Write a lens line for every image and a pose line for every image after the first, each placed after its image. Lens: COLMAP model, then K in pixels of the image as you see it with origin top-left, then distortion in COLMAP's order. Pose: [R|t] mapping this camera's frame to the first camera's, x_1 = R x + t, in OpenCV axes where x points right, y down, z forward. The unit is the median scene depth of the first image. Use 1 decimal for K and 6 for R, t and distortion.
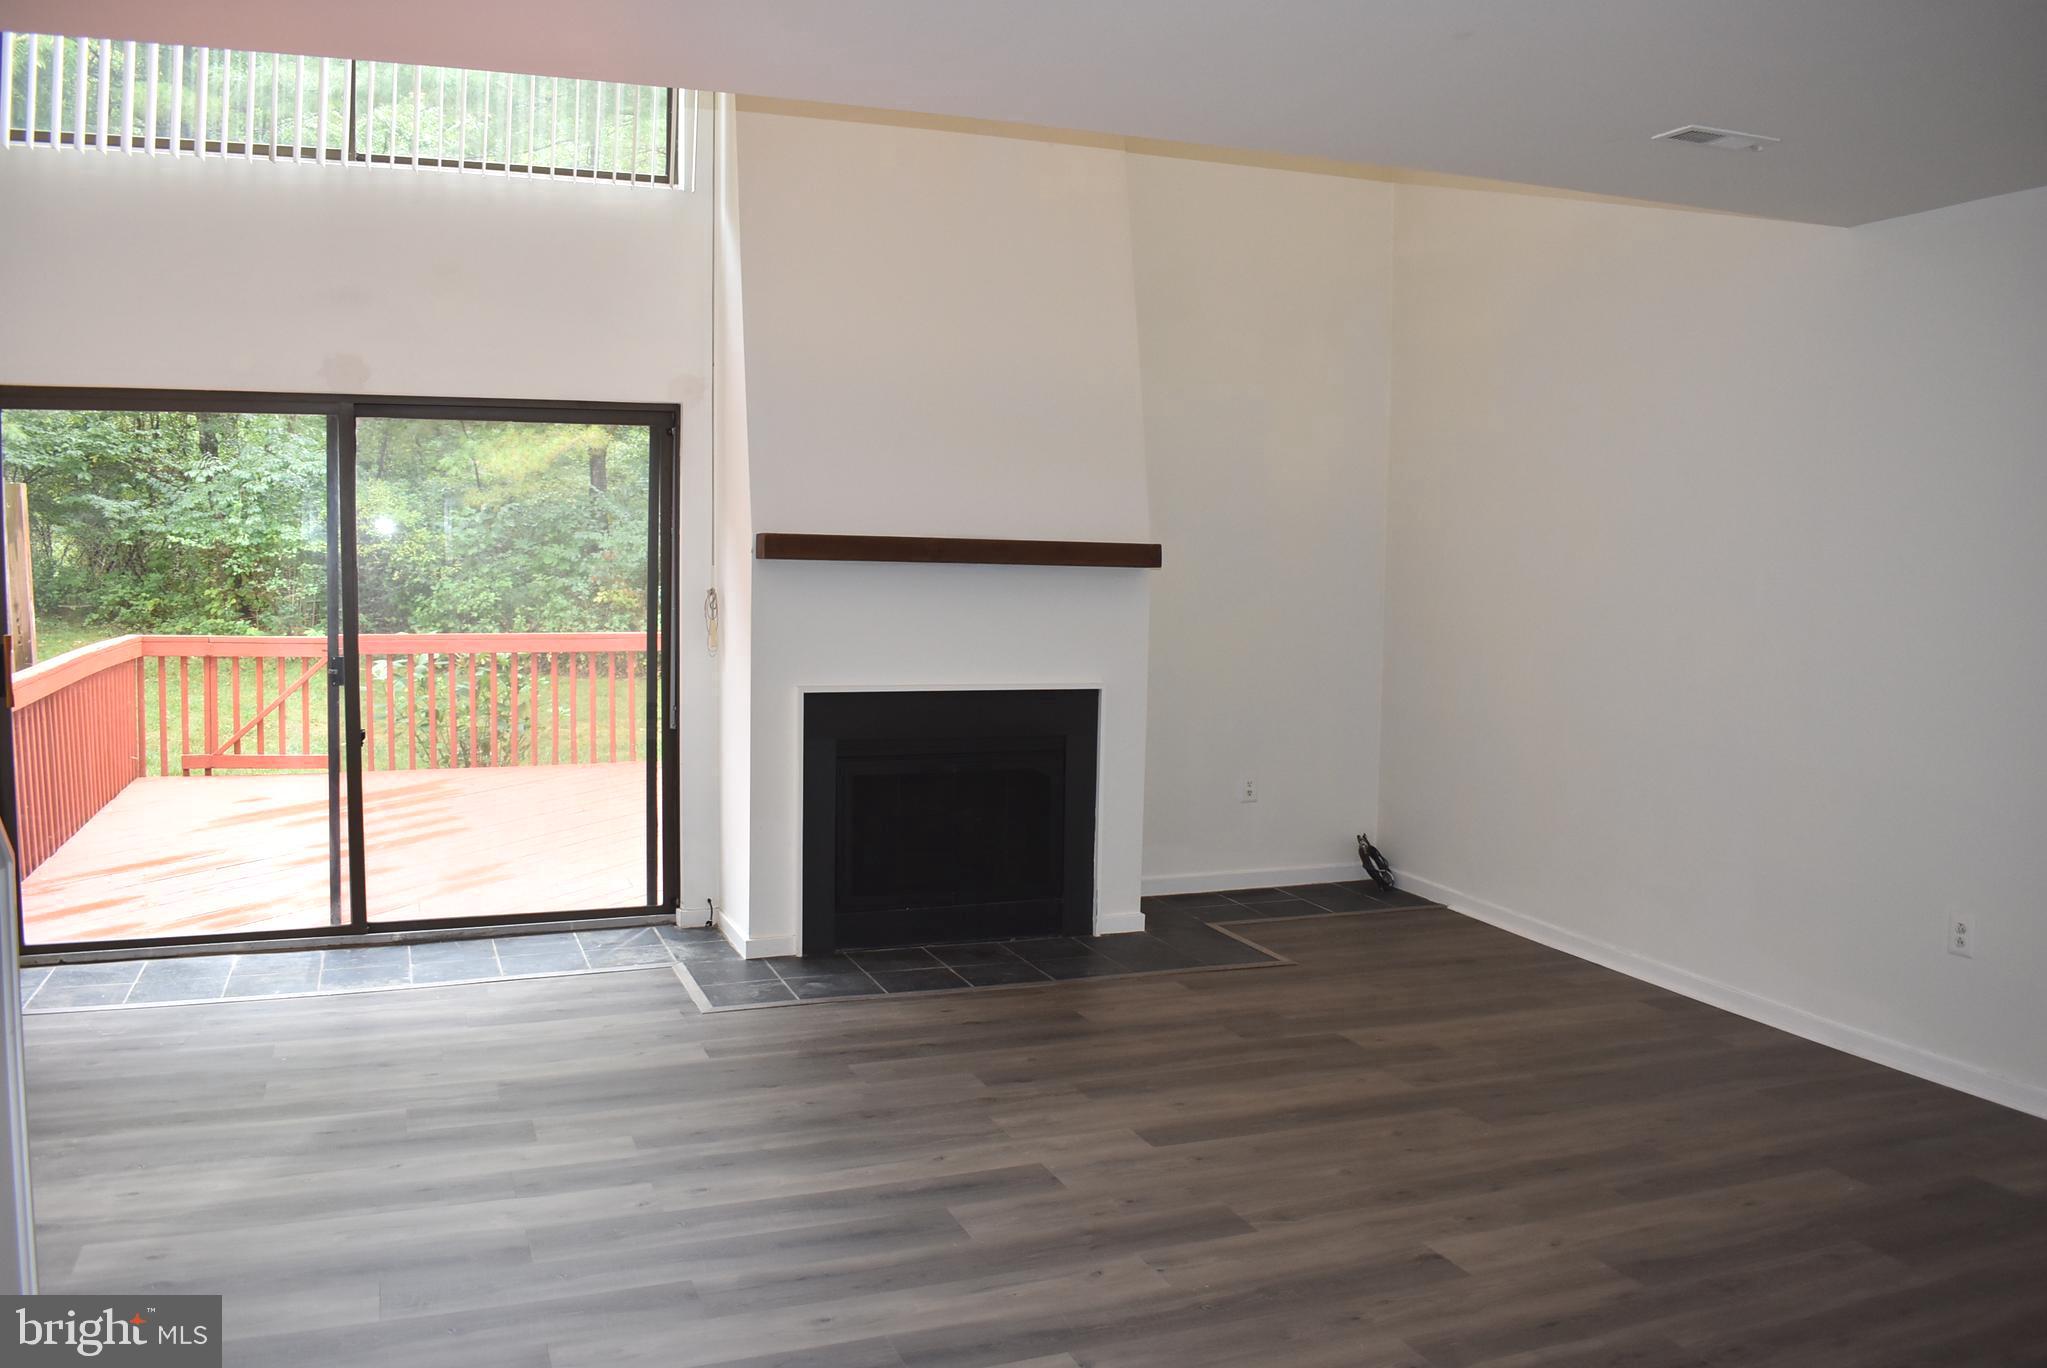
lens RADIAL K [[1635.0, 0, 1023.3], [0, 1635.0, 654.7], [0, 0, 1]] dist [0.003102, 0.003069]
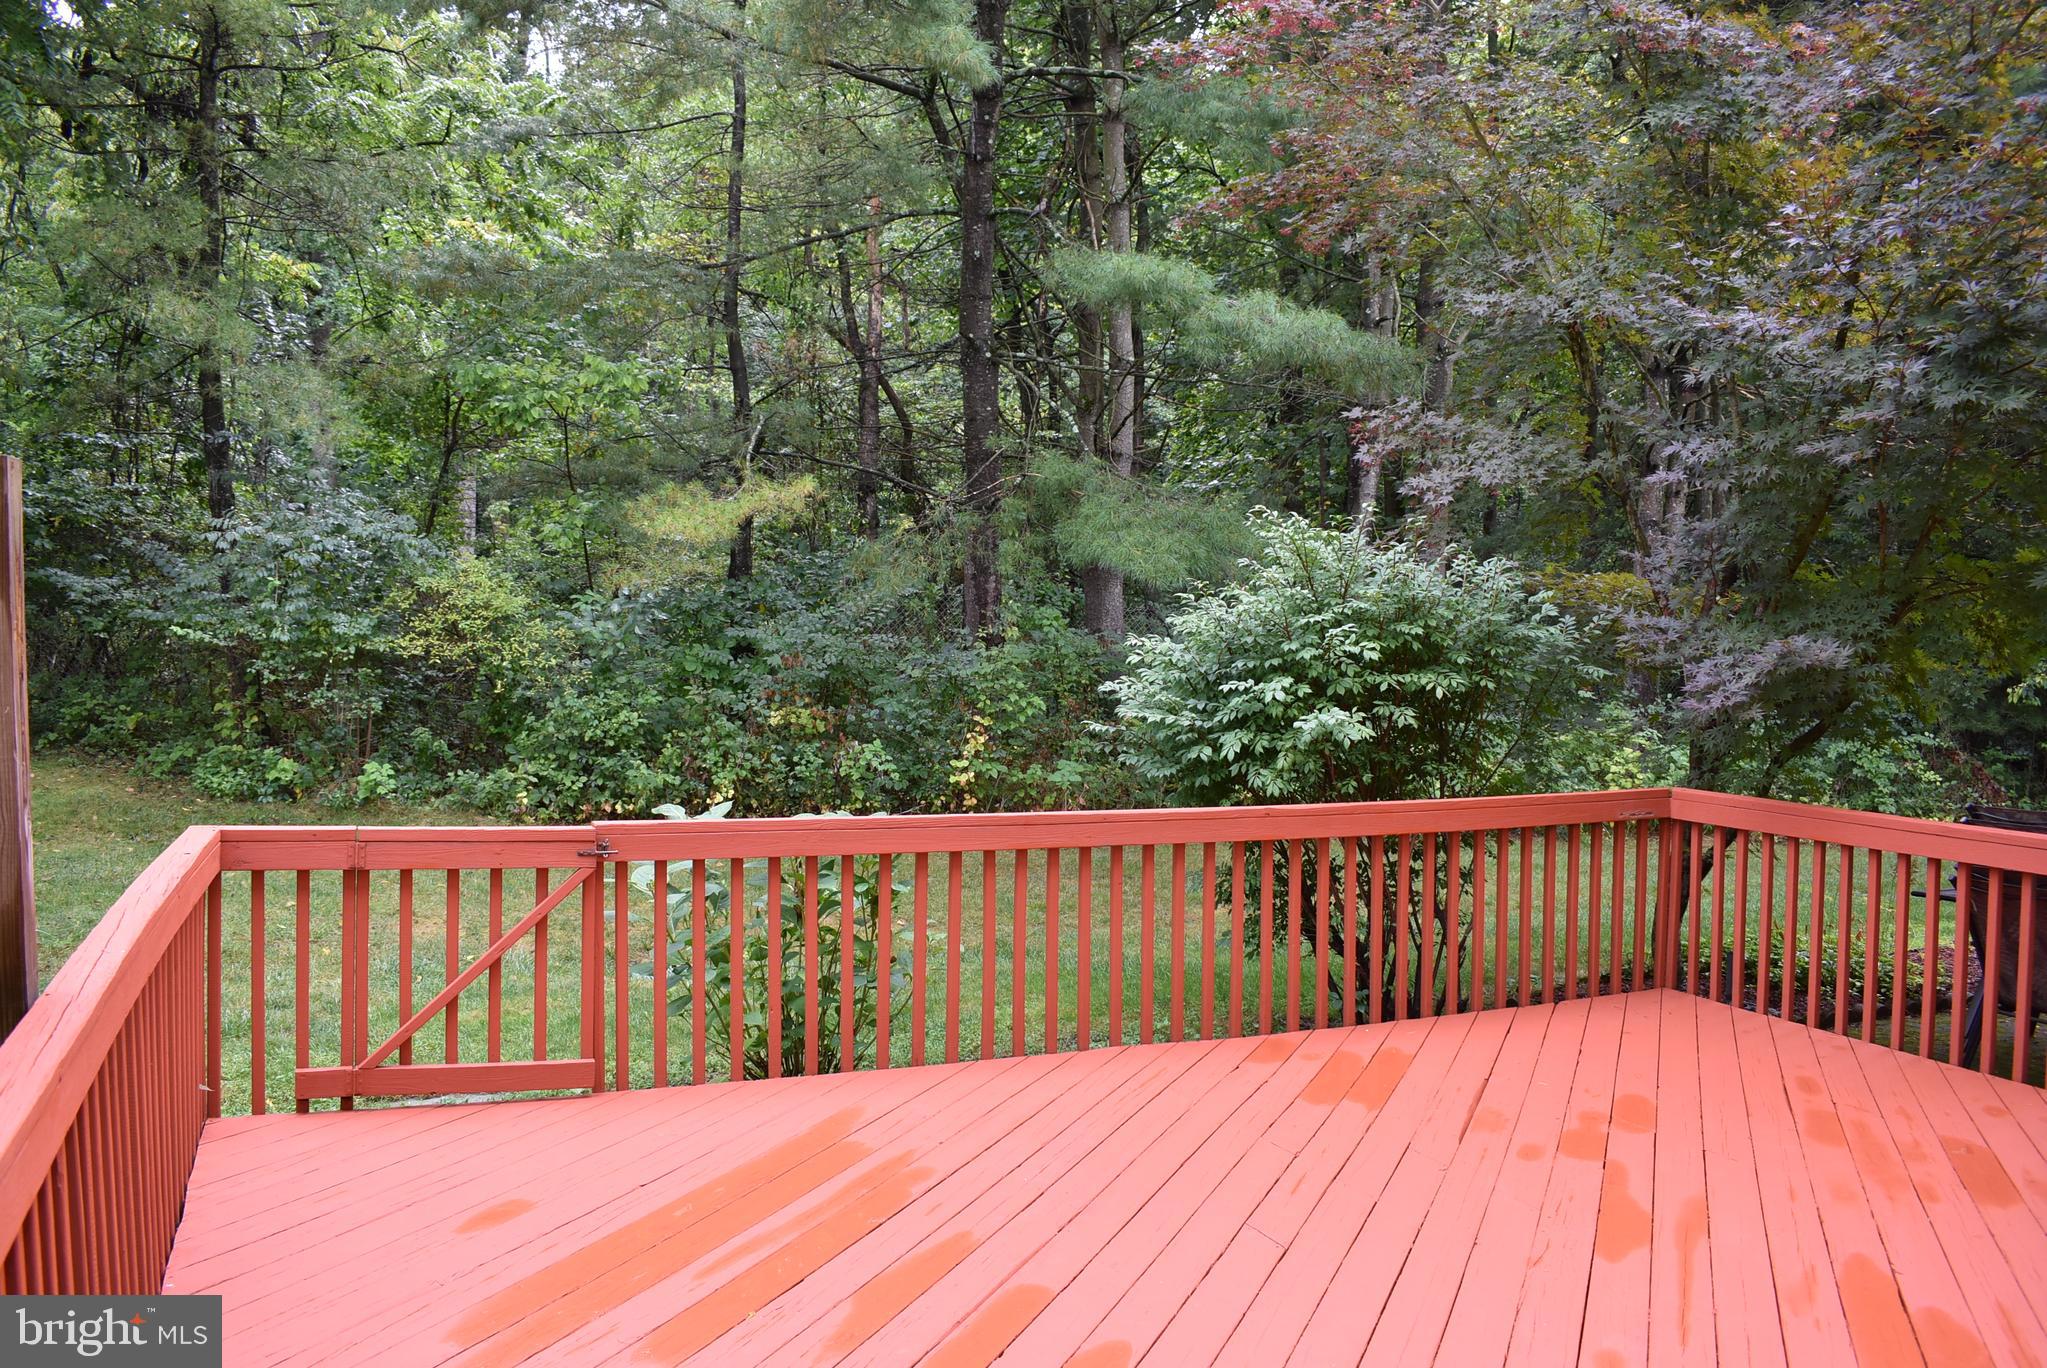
lens RADIAL K [[1644.9, 0, 1023.5], [0, 1644.9, 684.0], [0, 0, 1]] dist [-0.006903, -0.006173]
pose [[0.999236, 0.009466, 0.037927, -0.182734], [-0.007863, 0.999078, -0.042202, -0.021270], [-0.038291, 0.041872, 0.998389, 0.285557]]
